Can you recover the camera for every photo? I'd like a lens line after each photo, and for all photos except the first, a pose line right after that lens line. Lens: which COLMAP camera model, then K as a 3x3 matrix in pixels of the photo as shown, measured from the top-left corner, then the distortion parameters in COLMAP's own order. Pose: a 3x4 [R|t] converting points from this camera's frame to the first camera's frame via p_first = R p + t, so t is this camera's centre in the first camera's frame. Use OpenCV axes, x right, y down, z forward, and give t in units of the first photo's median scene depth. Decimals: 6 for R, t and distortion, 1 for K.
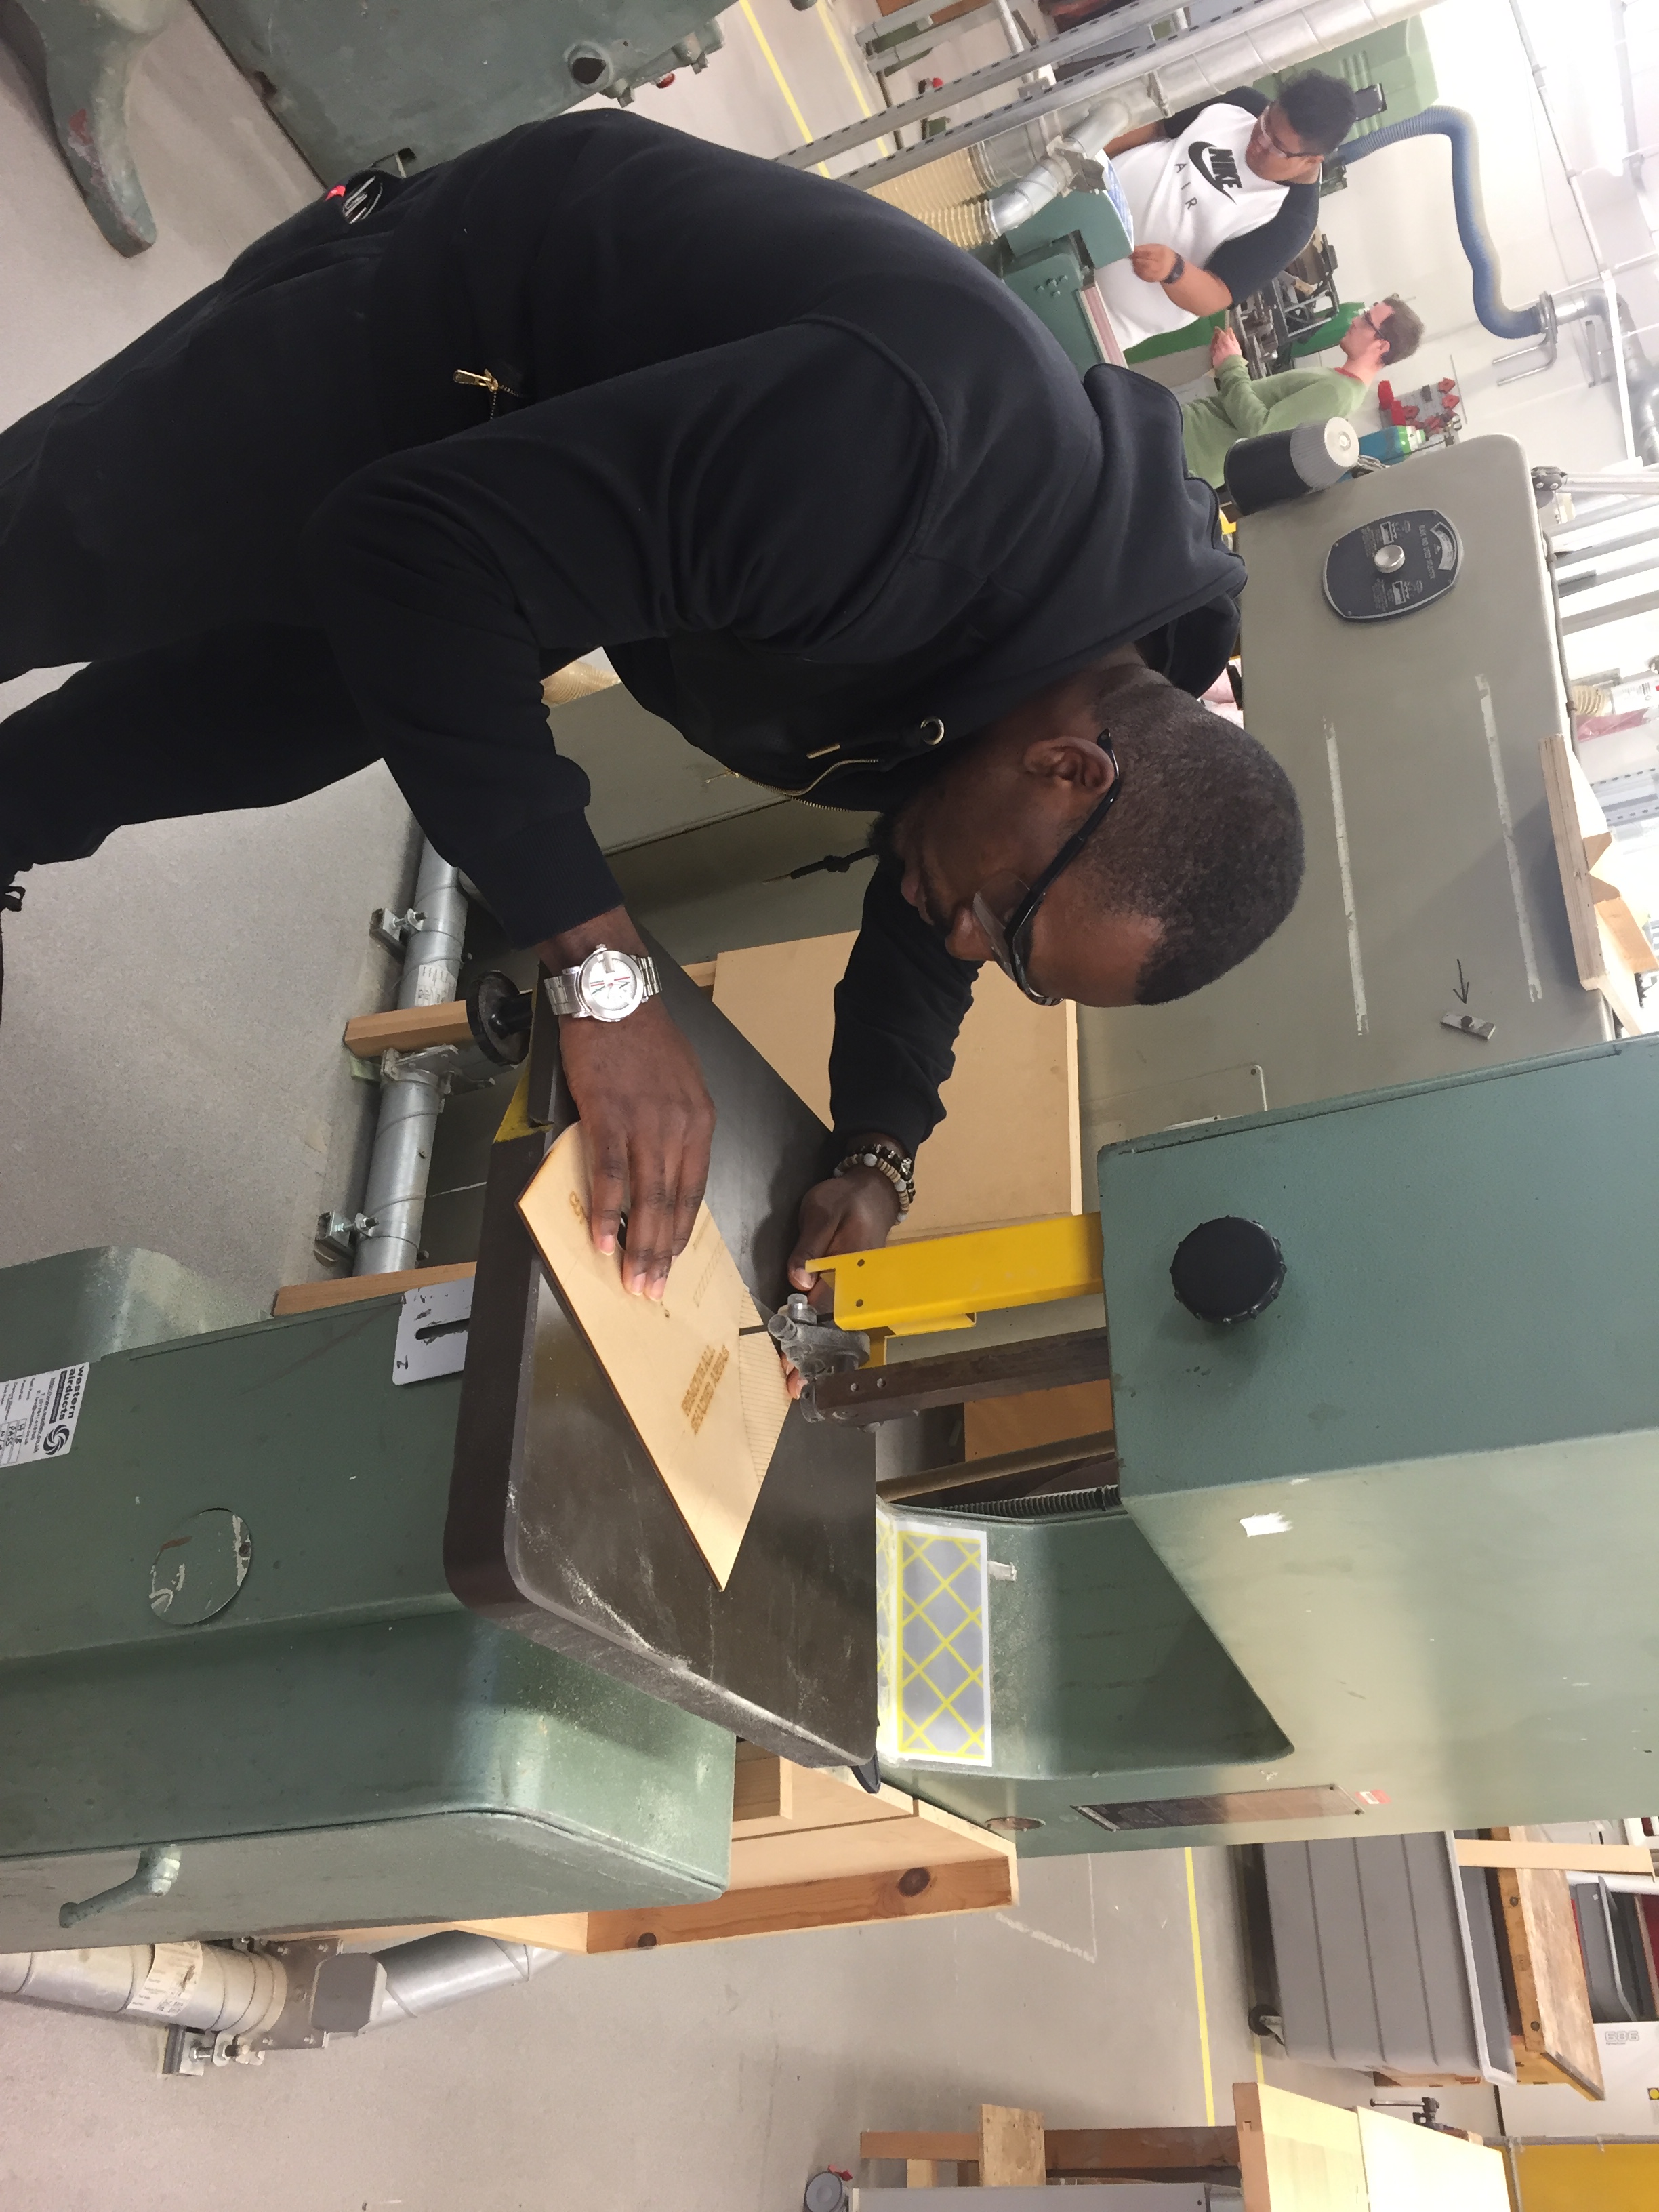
lens RADIAL K [[1881.3, 0, 833.8], [0, 1881.3, 1099.4], [0, 0, 1]] dist [0.085232, -0.111490]
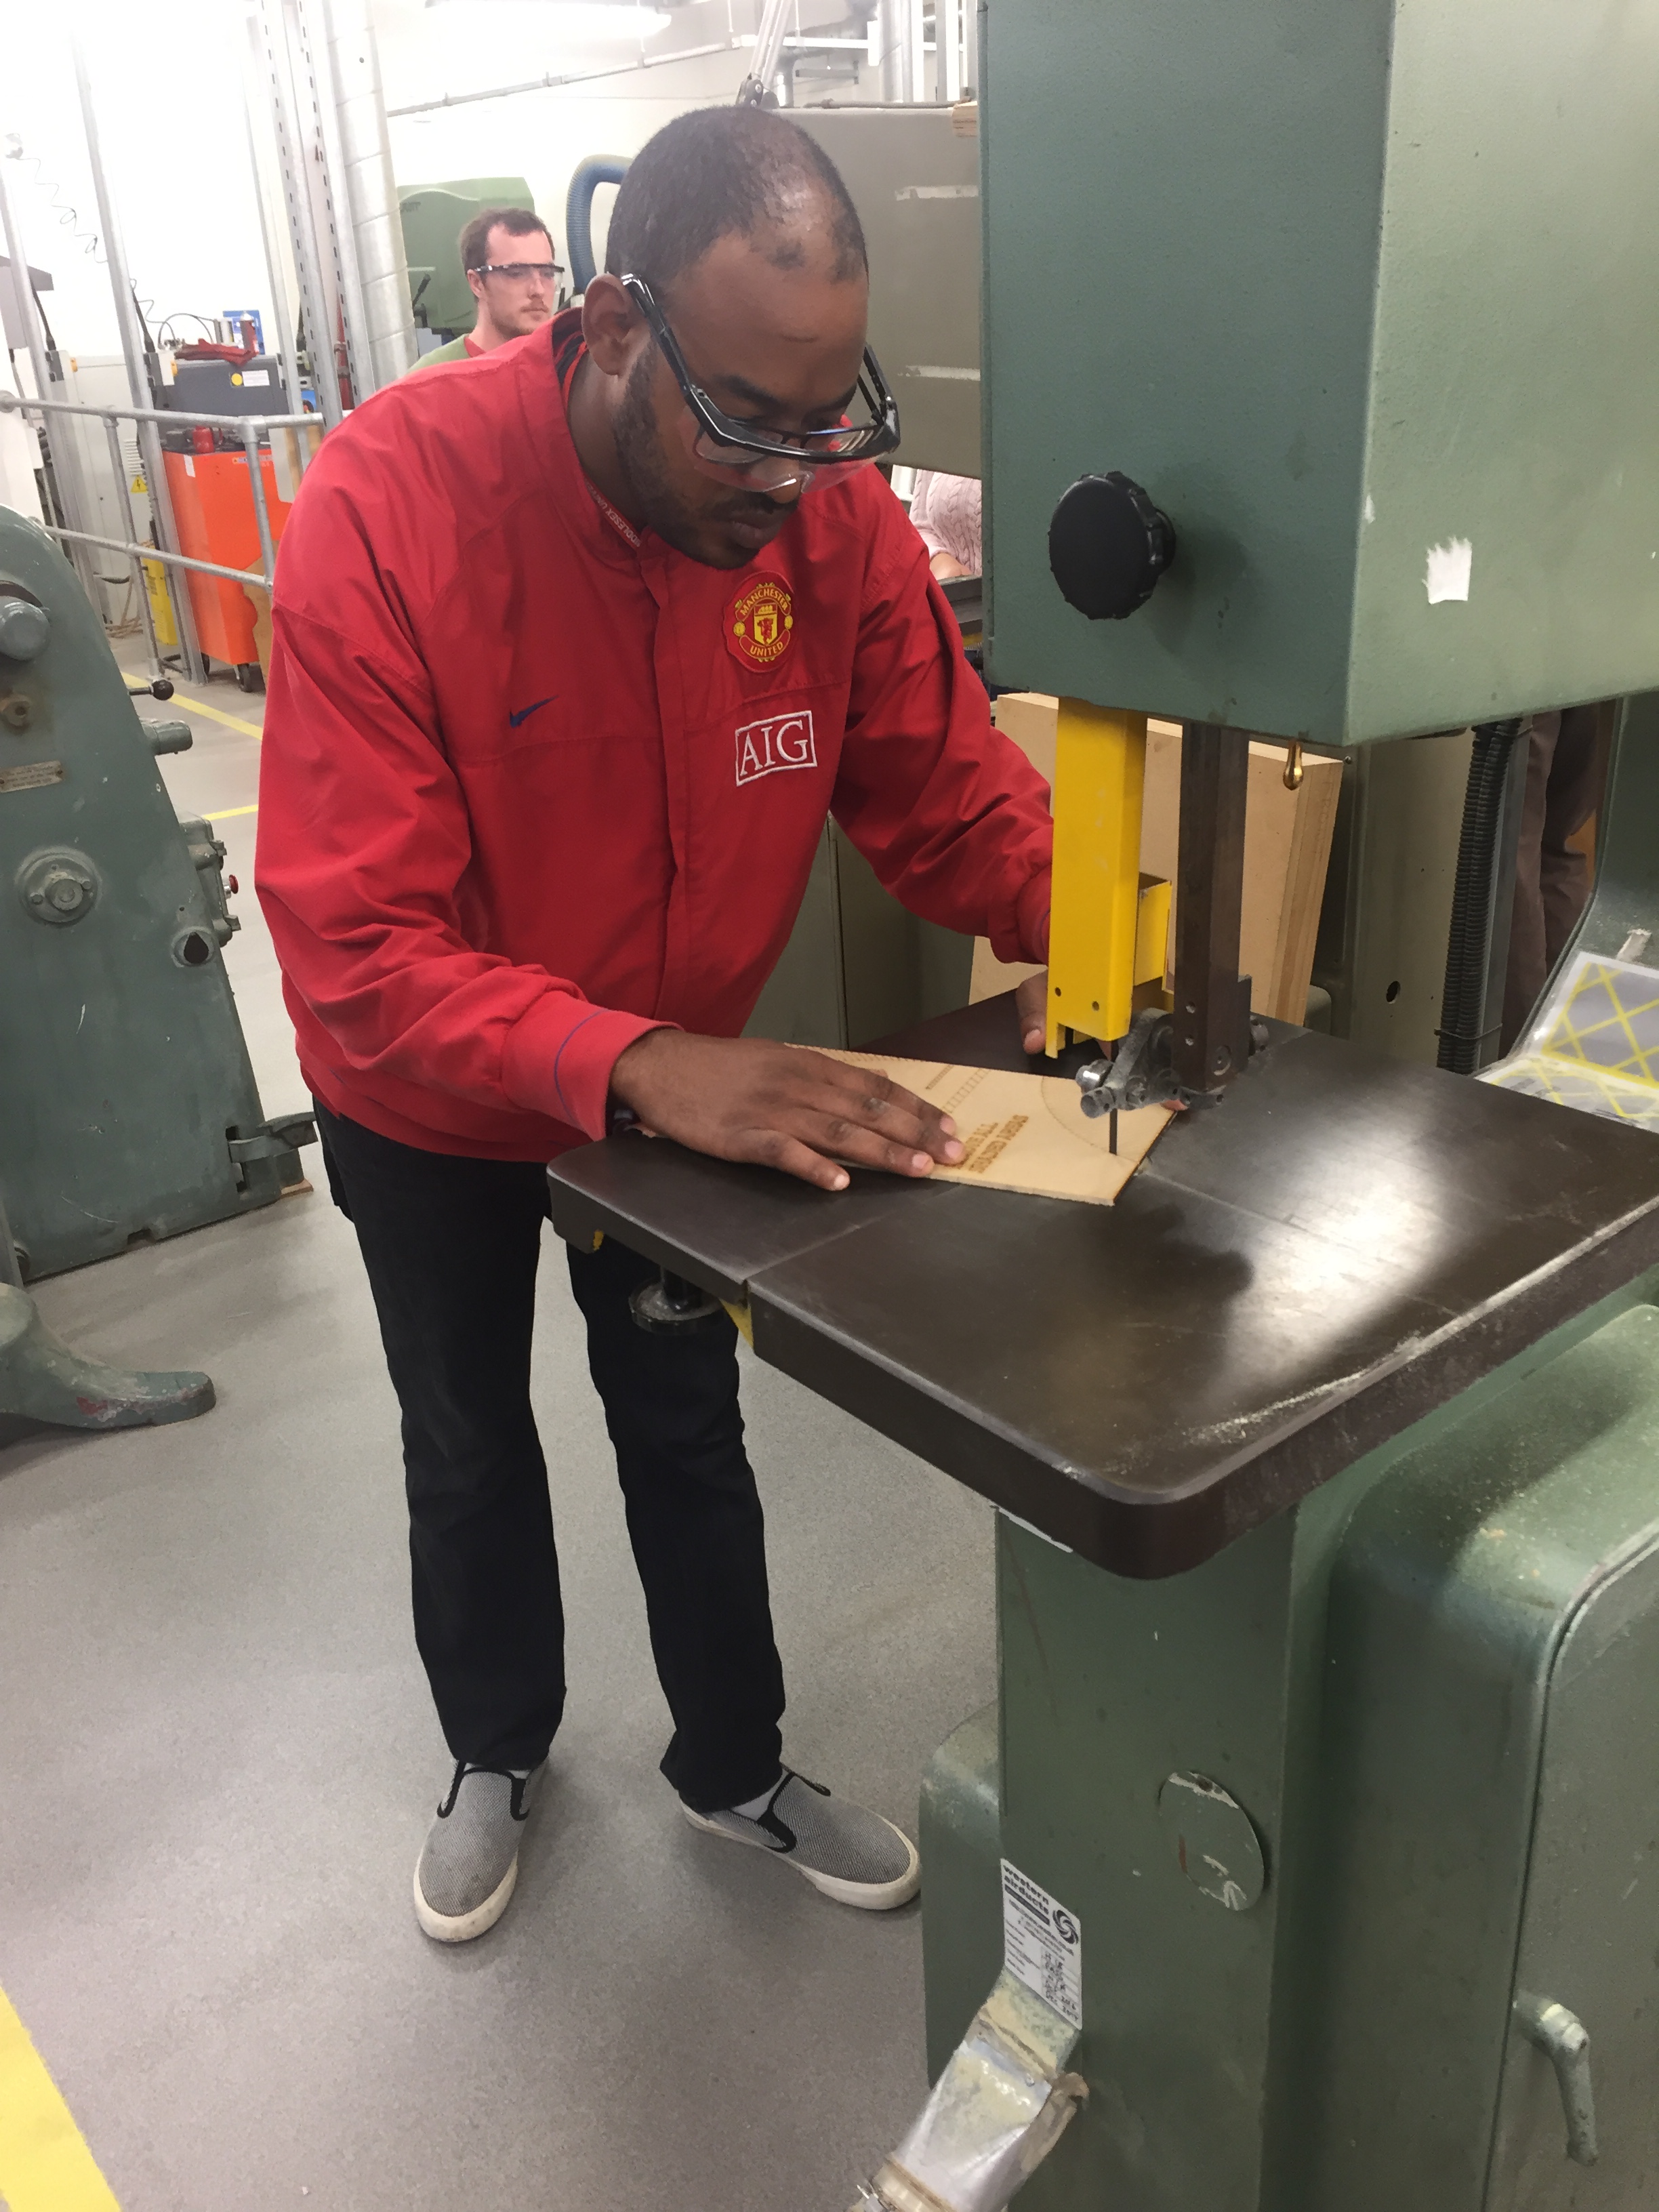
lens RADIAL K [[1881.3, 0, 833.8], [0, 1881.3, 1099.4], [0, 0, 1]] dist [0.085232, -0.111490]
pose [[0.271838, -0.954891, -0.119533, 0.023383], [0.921672, 0.294061, -0.253078, 0.124116], [0.276812, -0.041375, 0.960033, 0.088353]]
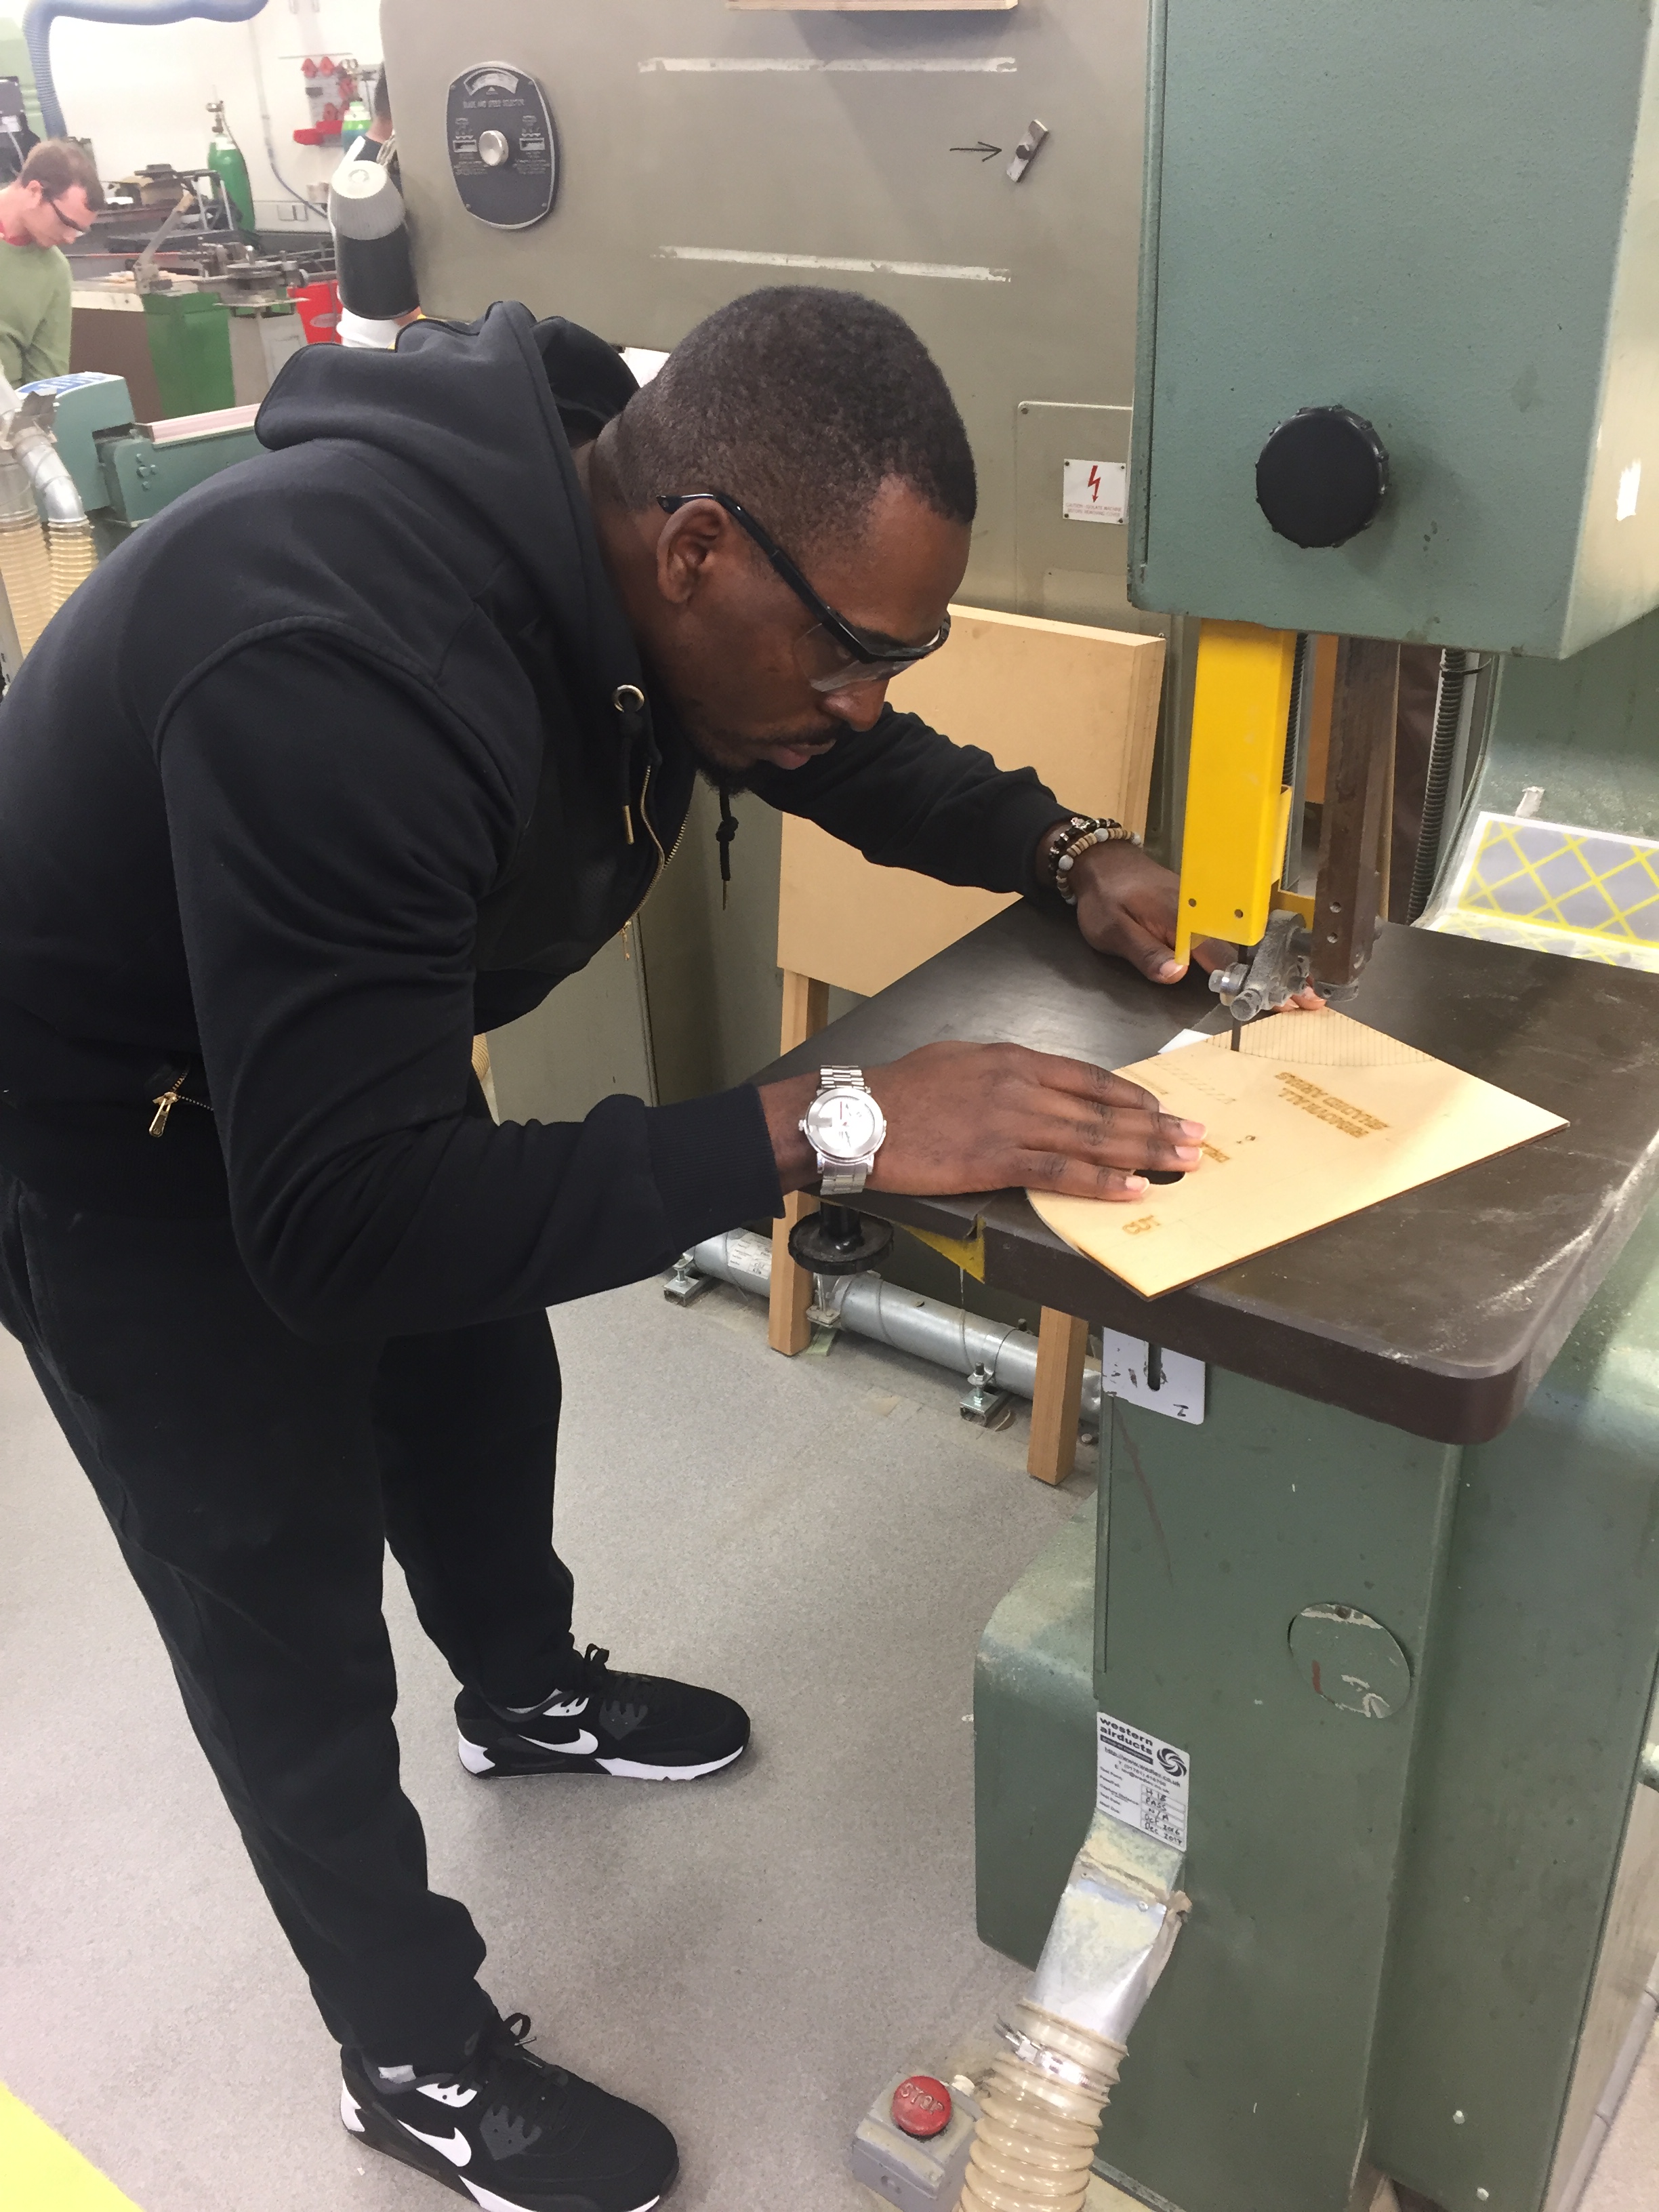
lens RADIAL K [[1881.3, 0, 833.8], [0, 1881.3, 1099.4], [0, 0, 1]] dist [0.085232, -0.111490]
pose [[0.195963, -0.971791, -0.131224, 0.004385], [0.979764, 0.199594, -0.014986, -0.025694], [0.040755, -0.125632, 0.991239, 0.058865]]
